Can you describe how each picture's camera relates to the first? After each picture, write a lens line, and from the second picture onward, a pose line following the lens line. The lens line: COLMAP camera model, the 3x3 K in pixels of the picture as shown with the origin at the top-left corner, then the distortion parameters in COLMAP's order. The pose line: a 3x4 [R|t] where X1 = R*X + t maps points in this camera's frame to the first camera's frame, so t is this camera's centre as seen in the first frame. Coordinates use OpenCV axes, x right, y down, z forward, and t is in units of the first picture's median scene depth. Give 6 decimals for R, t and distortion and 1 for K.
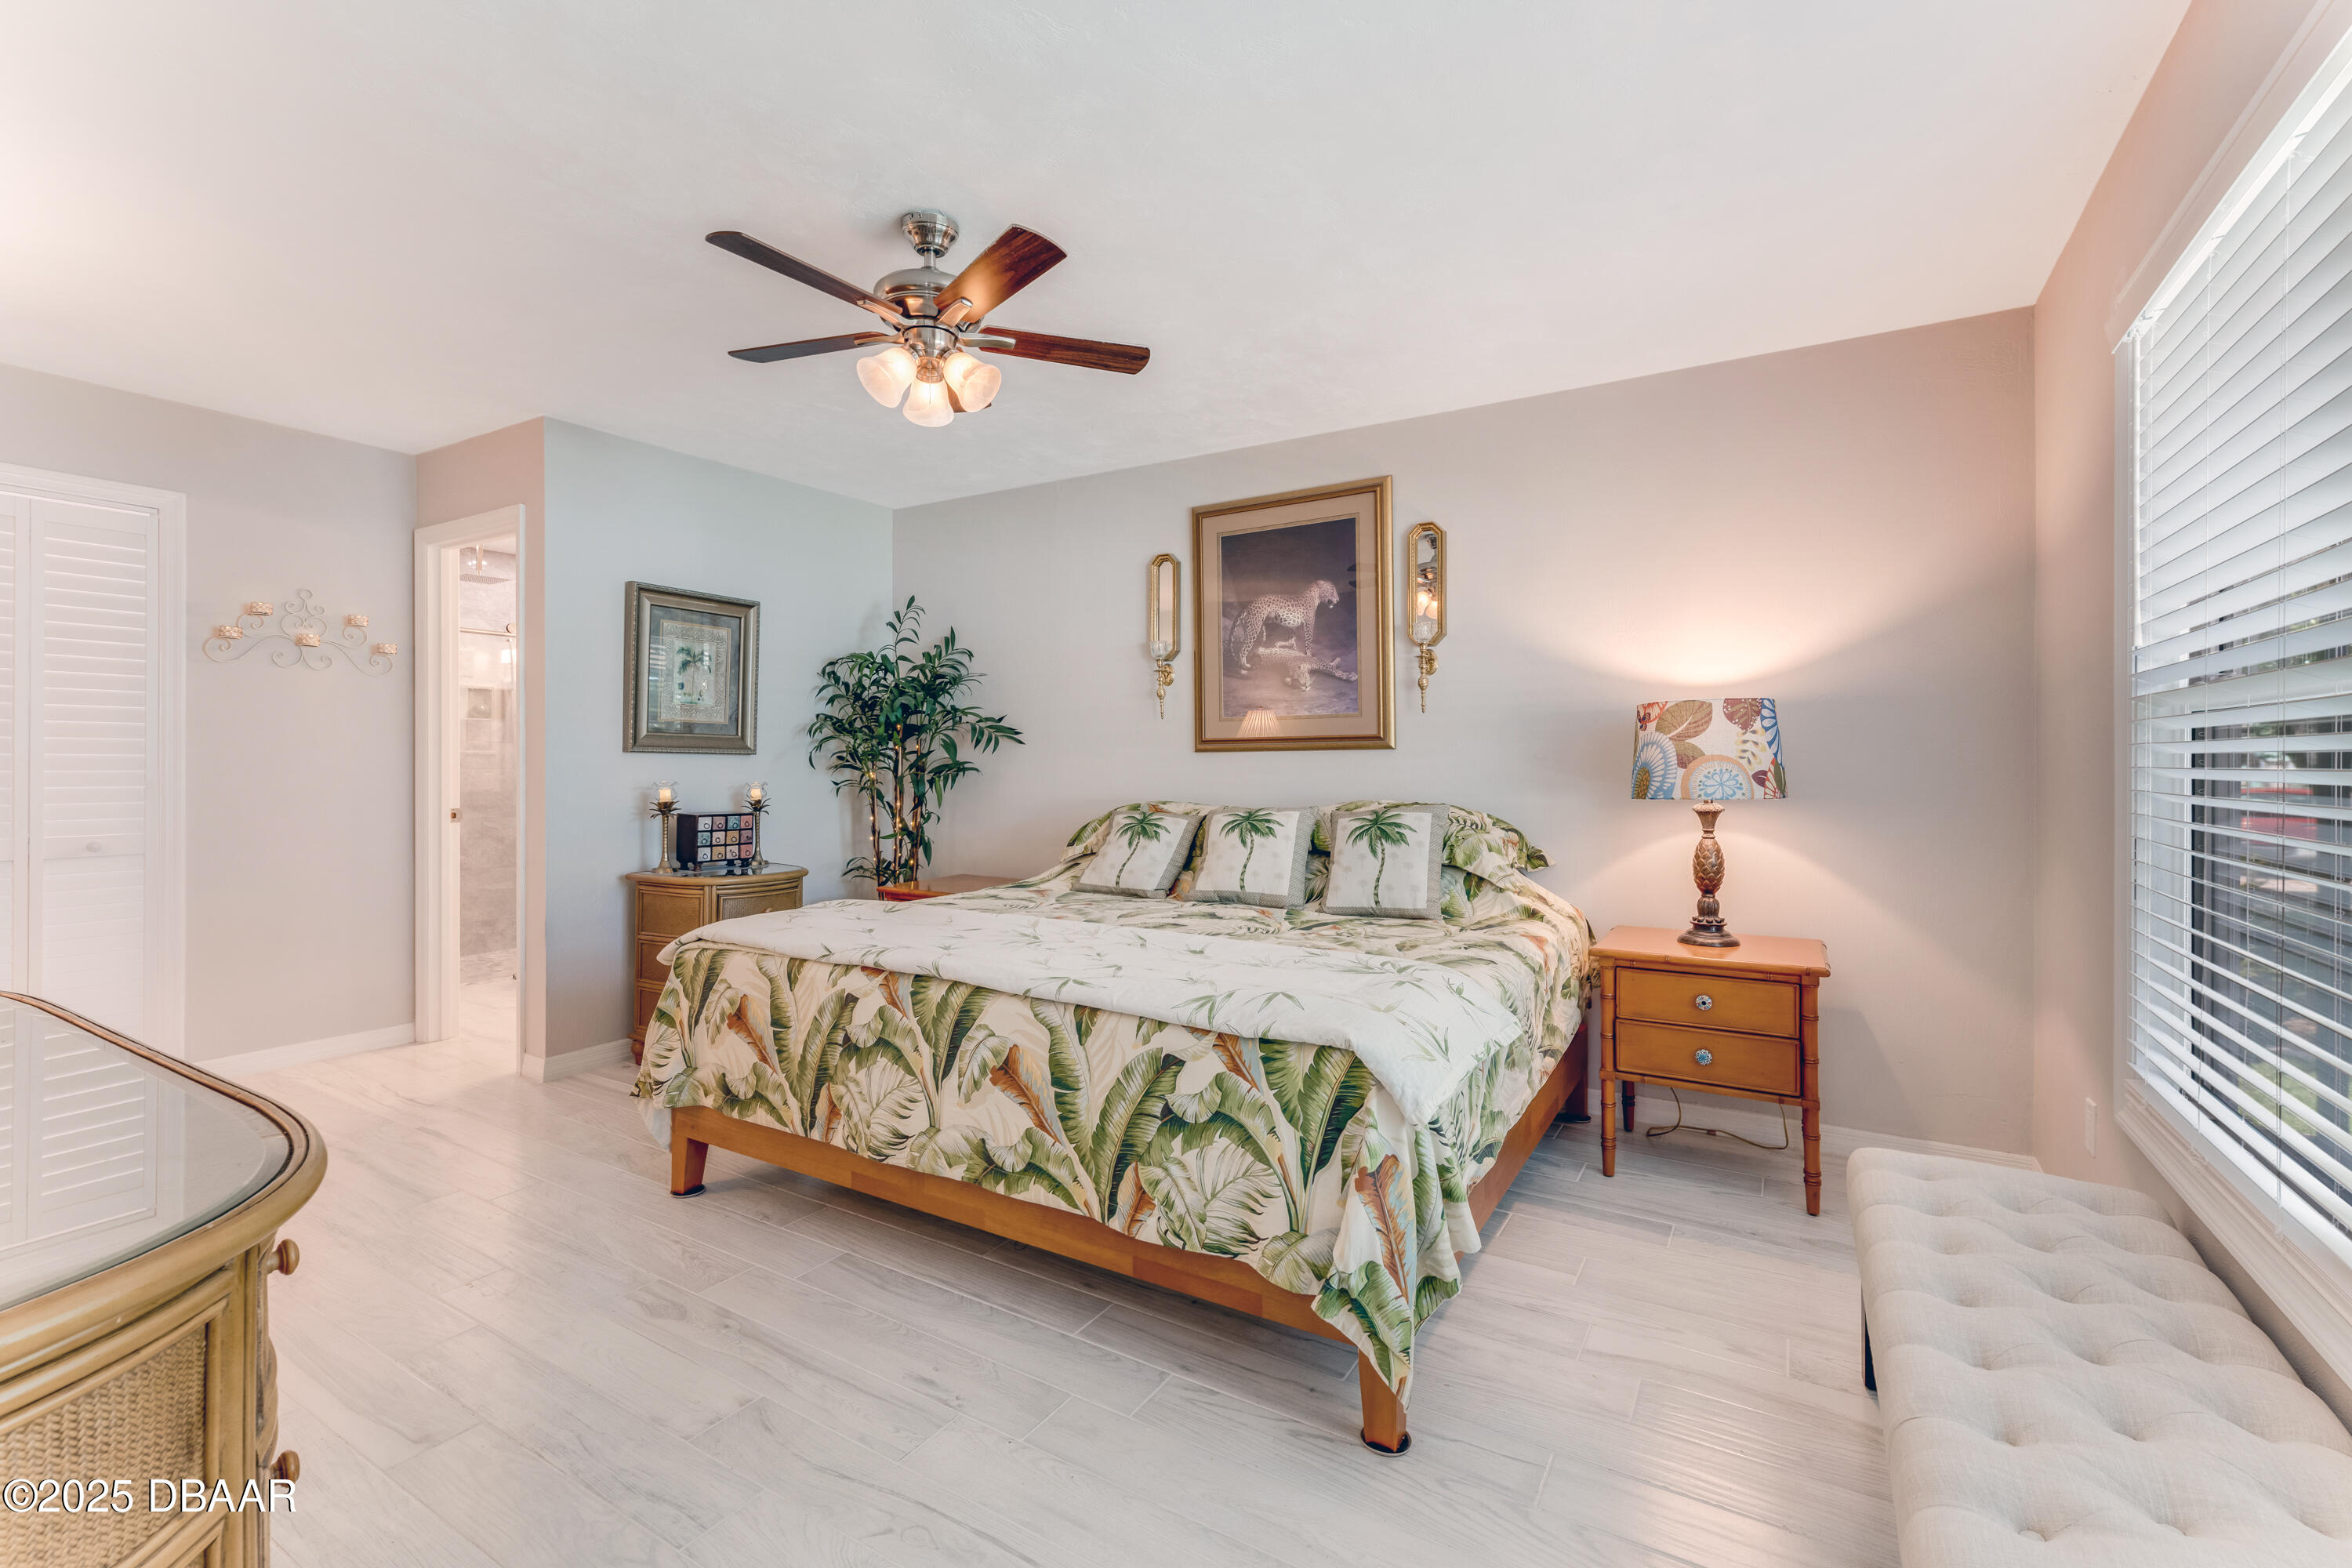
lens RADIAL K [[1025.7, 0, 1178.7], [0, 1025.7, 764.7], [0, 0, 1]] dist [0.004422, 0.000958]
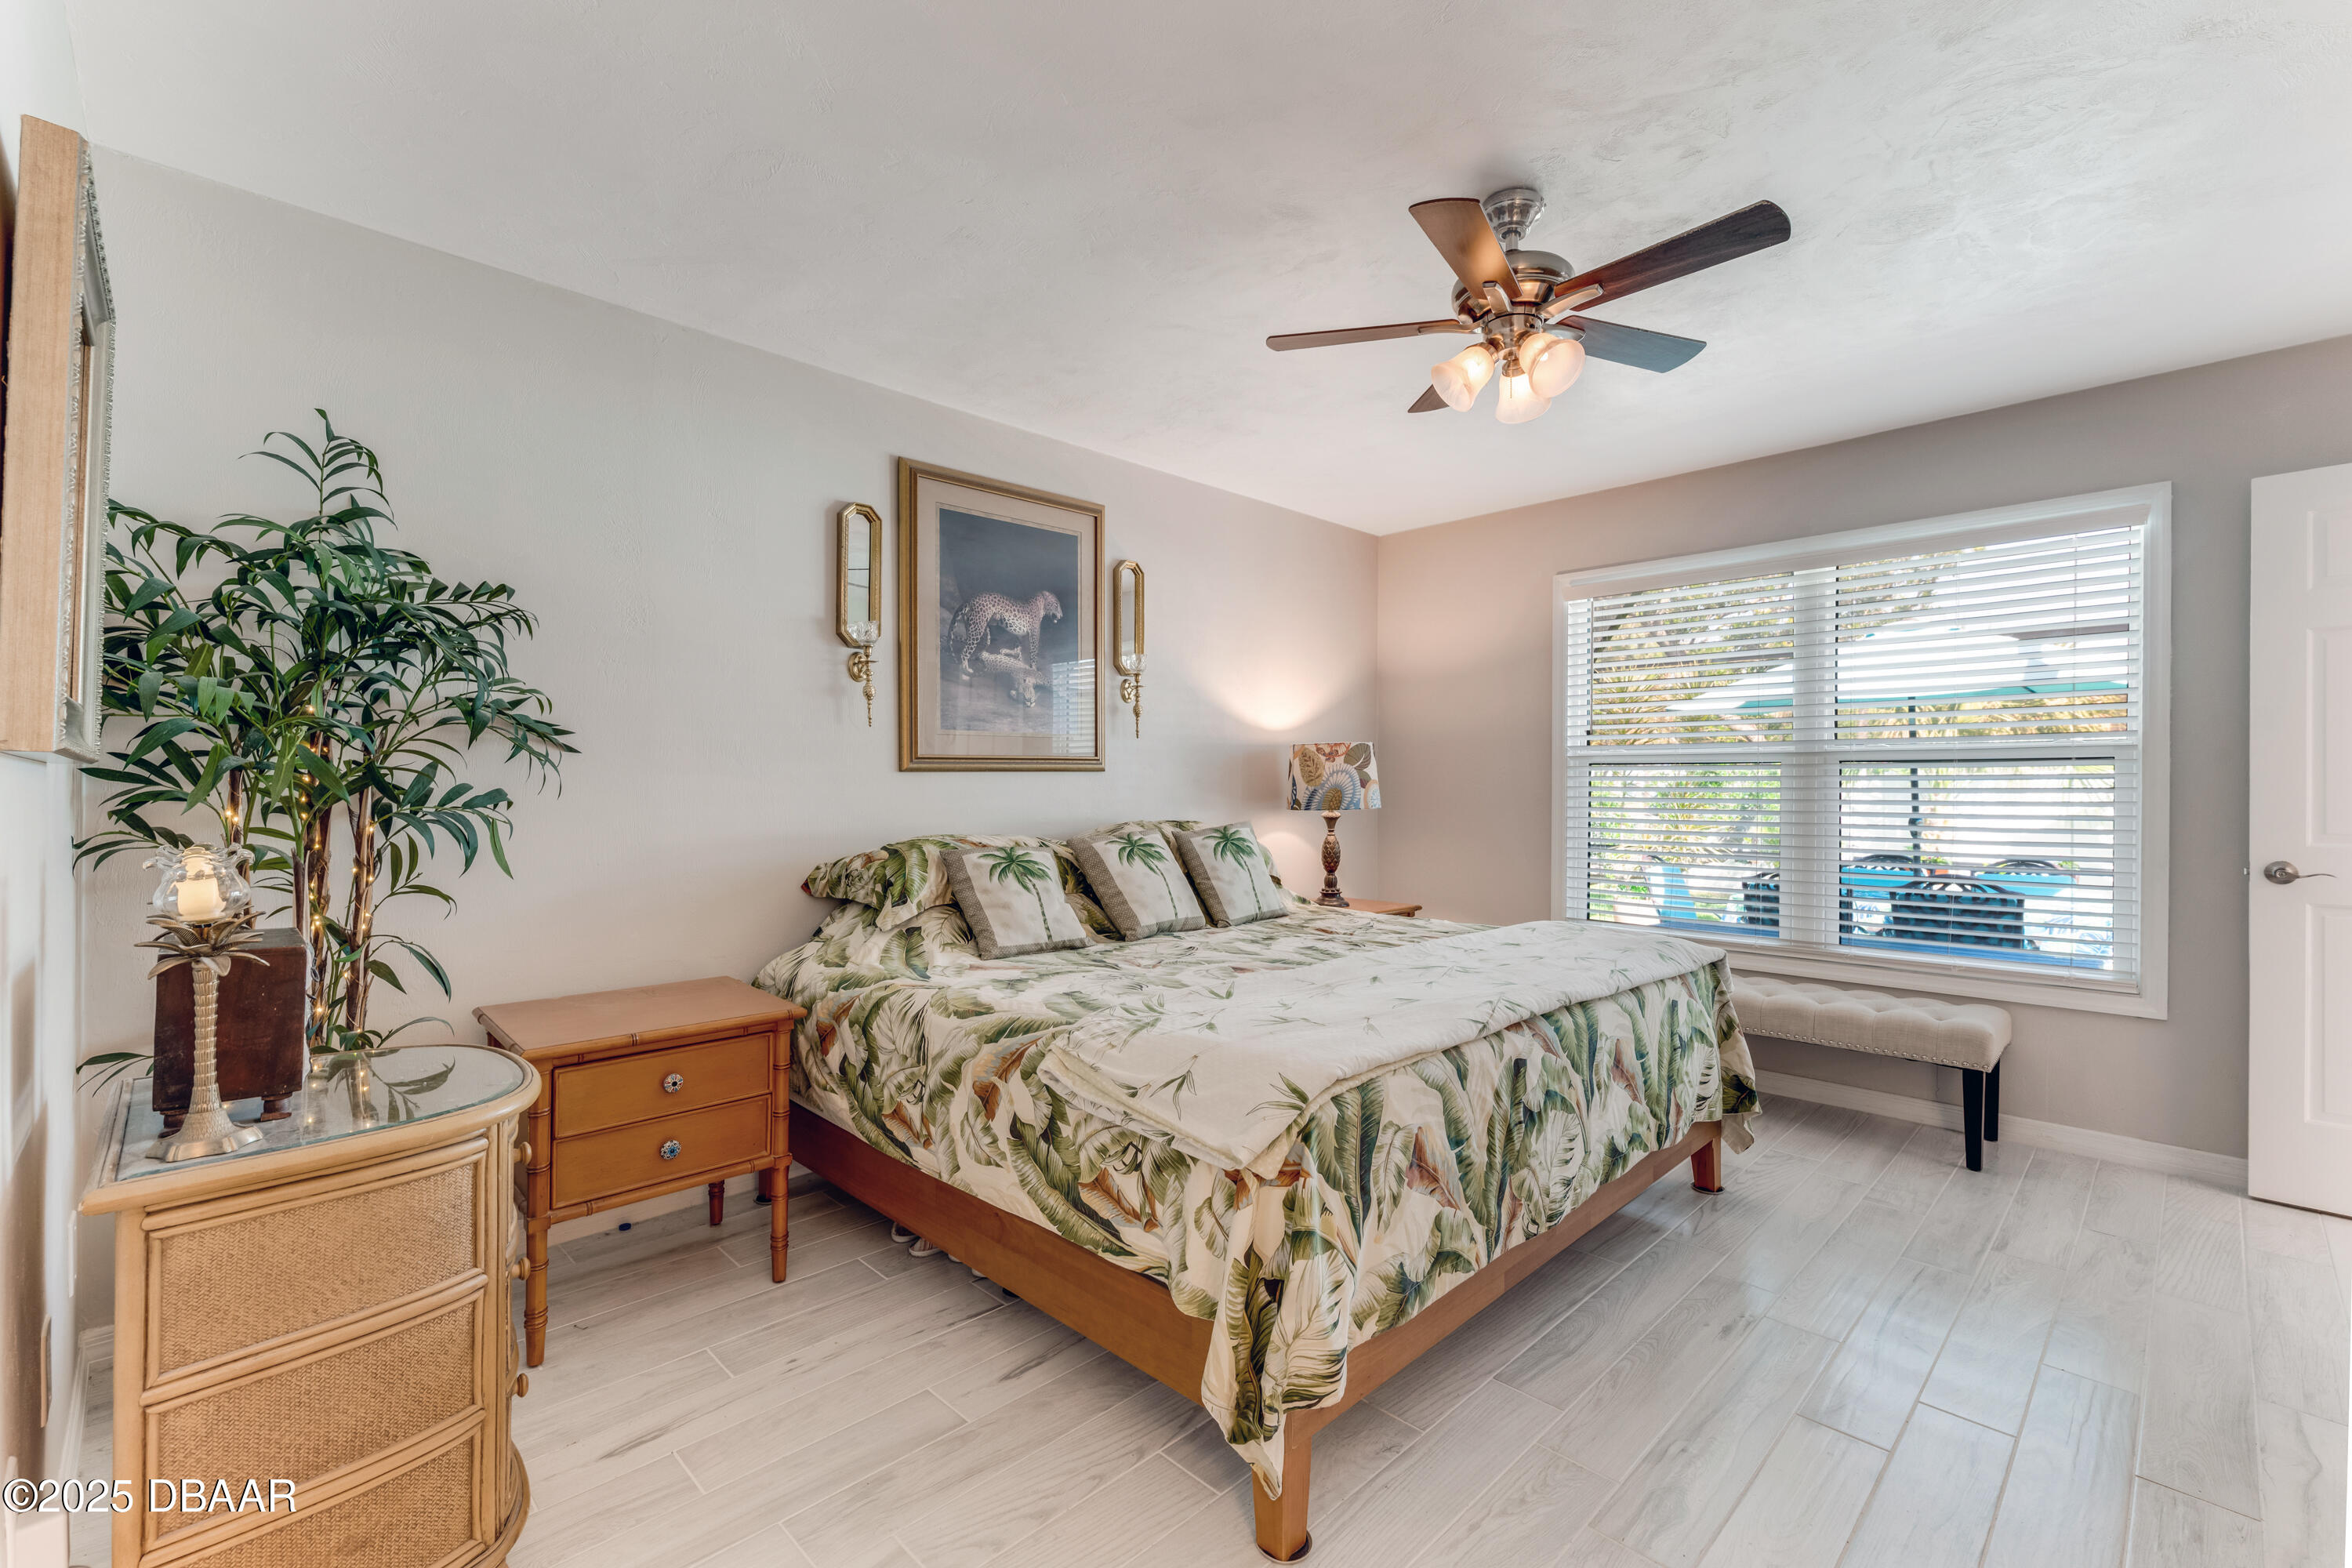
lens RADIAL K [[884.8, 0, 1175.8], [0, 884.8, 778.0], [0, 0, 1]] dist [-0.000329, -0.000001]
pose [[0.304383, 0.002133, 0.952547, -0.615454], [0.001158, 0.999996, -0.002609, -0.006362], [-0.952549, 0.001897, 0.304379, 0.658189]]
